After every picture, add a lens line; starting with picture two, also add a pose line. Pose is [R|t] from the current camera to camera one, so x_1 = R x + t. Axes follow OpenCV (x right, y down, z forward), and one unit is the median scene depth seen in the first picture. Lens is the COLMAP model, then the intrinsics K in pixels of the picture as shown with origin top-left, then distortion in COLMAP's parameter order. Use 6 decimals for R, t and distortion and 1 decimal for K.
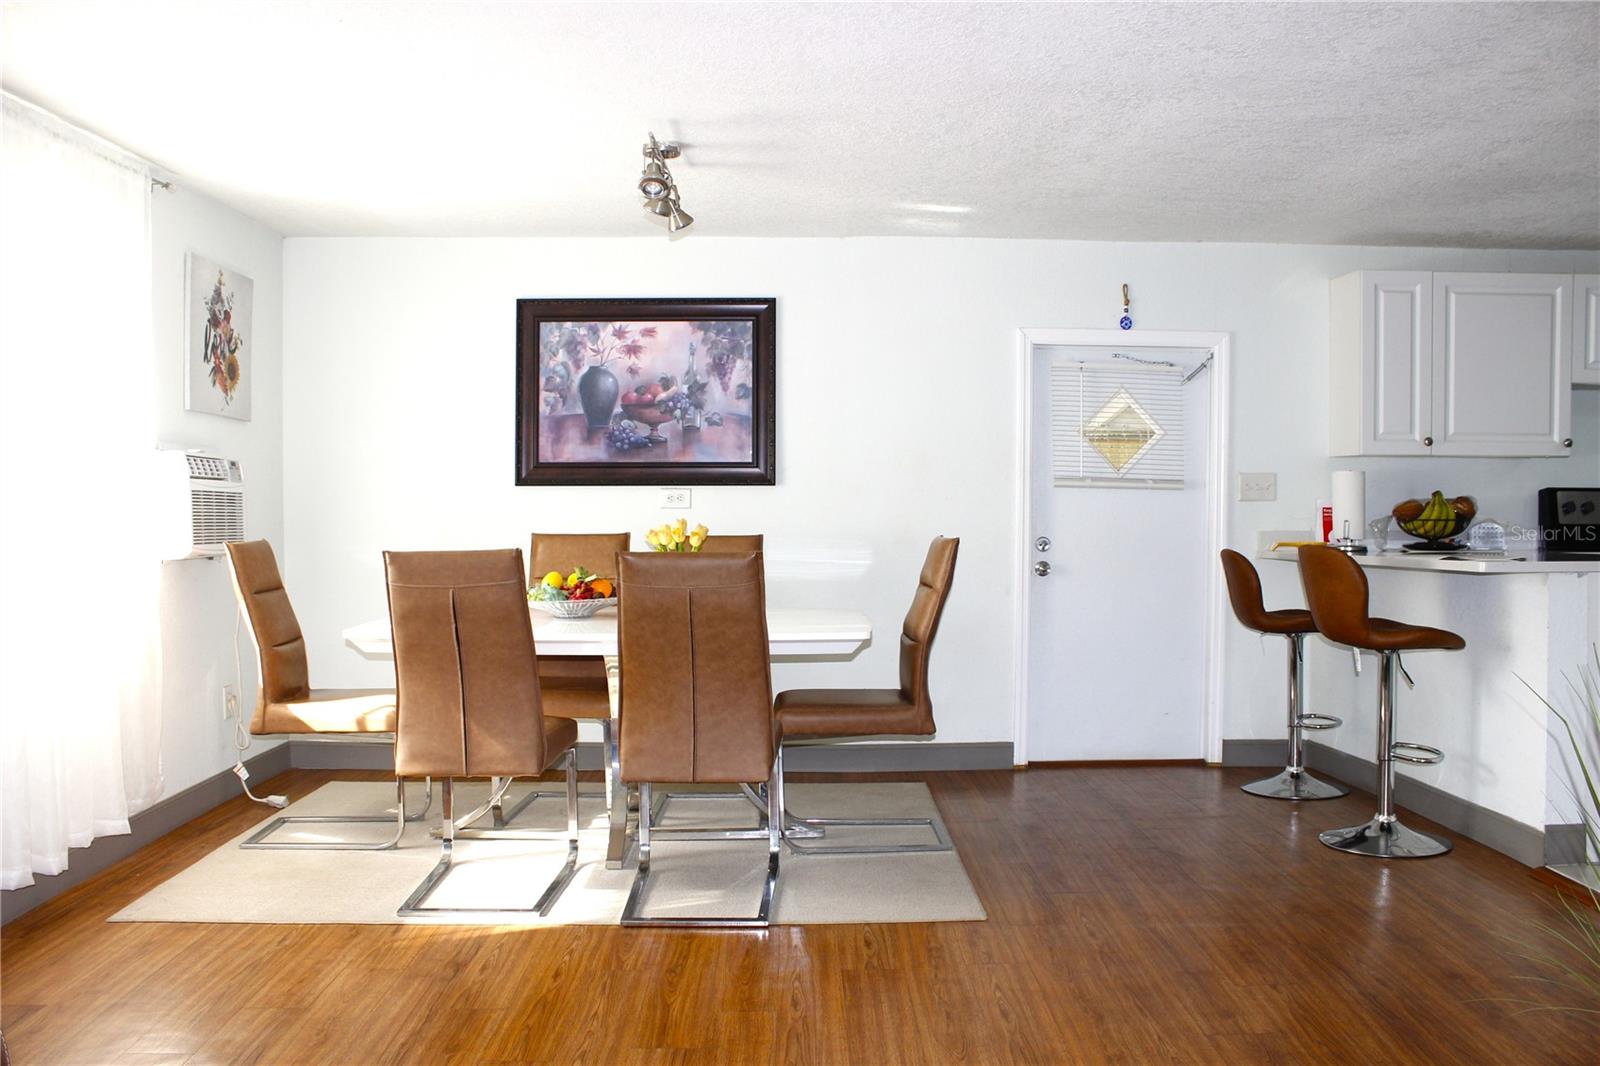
lens RADIAL K [[1327.5, 0, 816.8], [0, 1327.5, 553.0], [0, 0, 1]] dist [-0.165111, 0.155401]
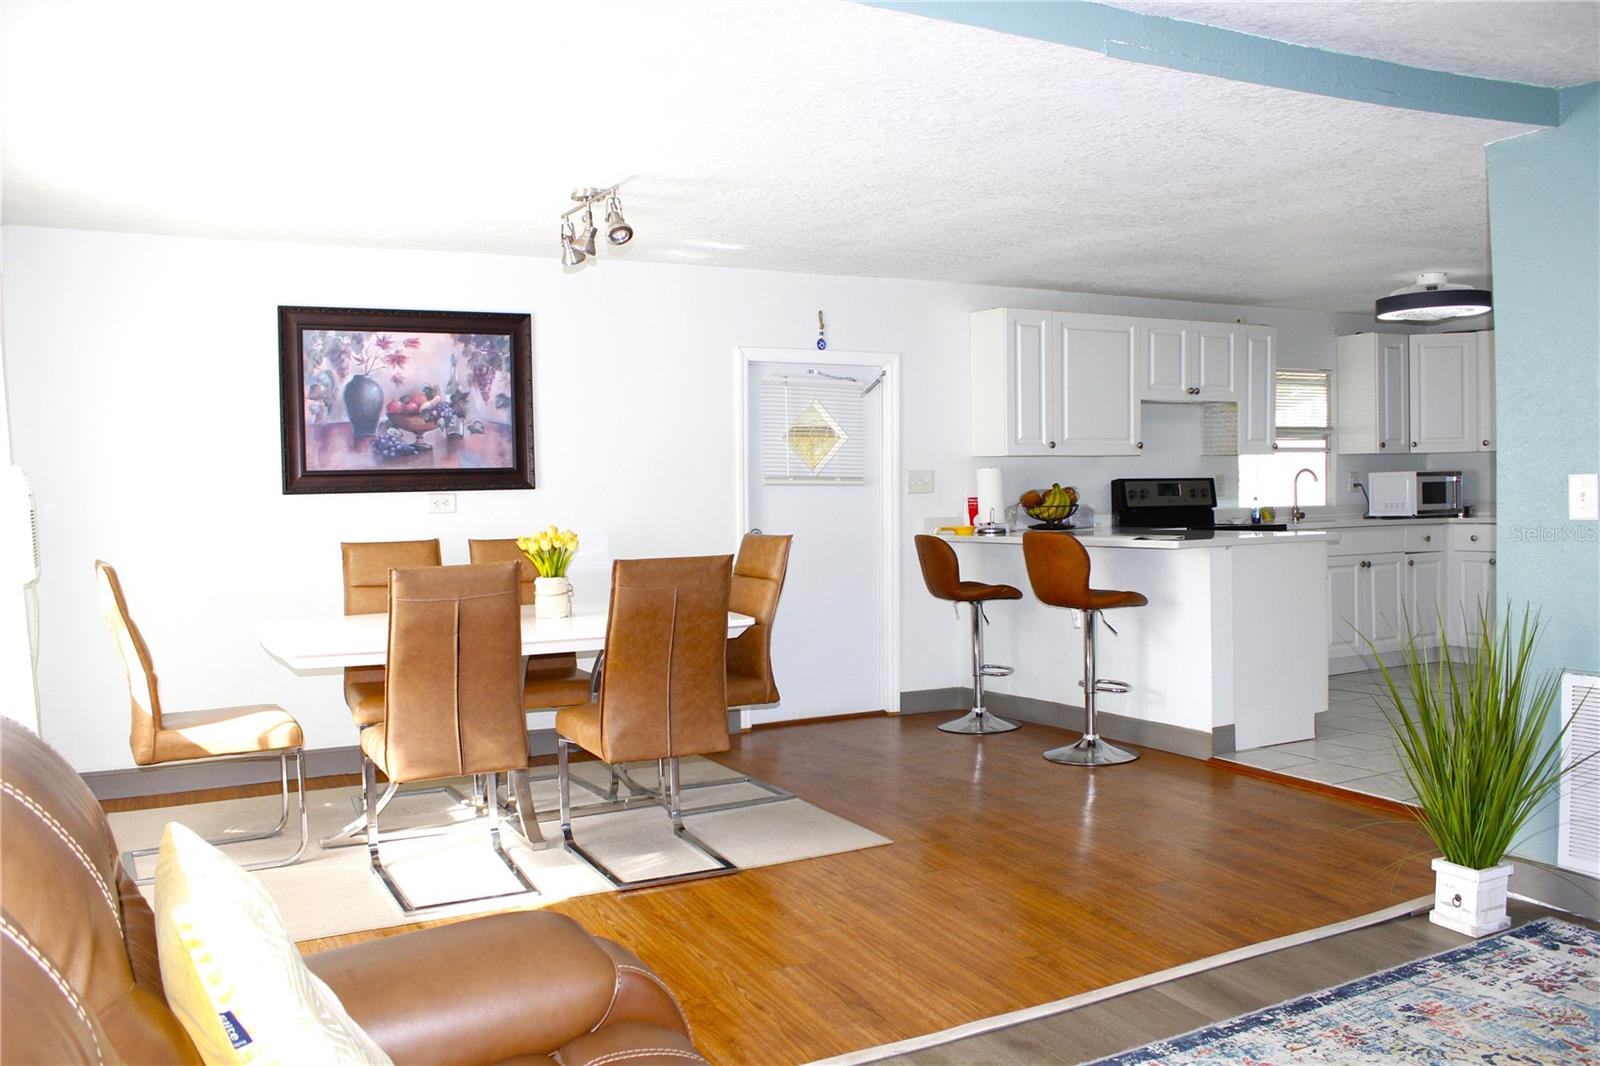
lens RADIAL K [[1327.5, 0, 816.8], [0, 1327.5, 553.0], [0, 0, 1]] dist [-0.165111, 0.155401]
pose [[0.890406, -0.039340, 0.453463, -0.314843], [0.031798, 0.999200, 0.024248, -0.018022], [-0.454054, -0.007171, 0.890945, -0.053466]]
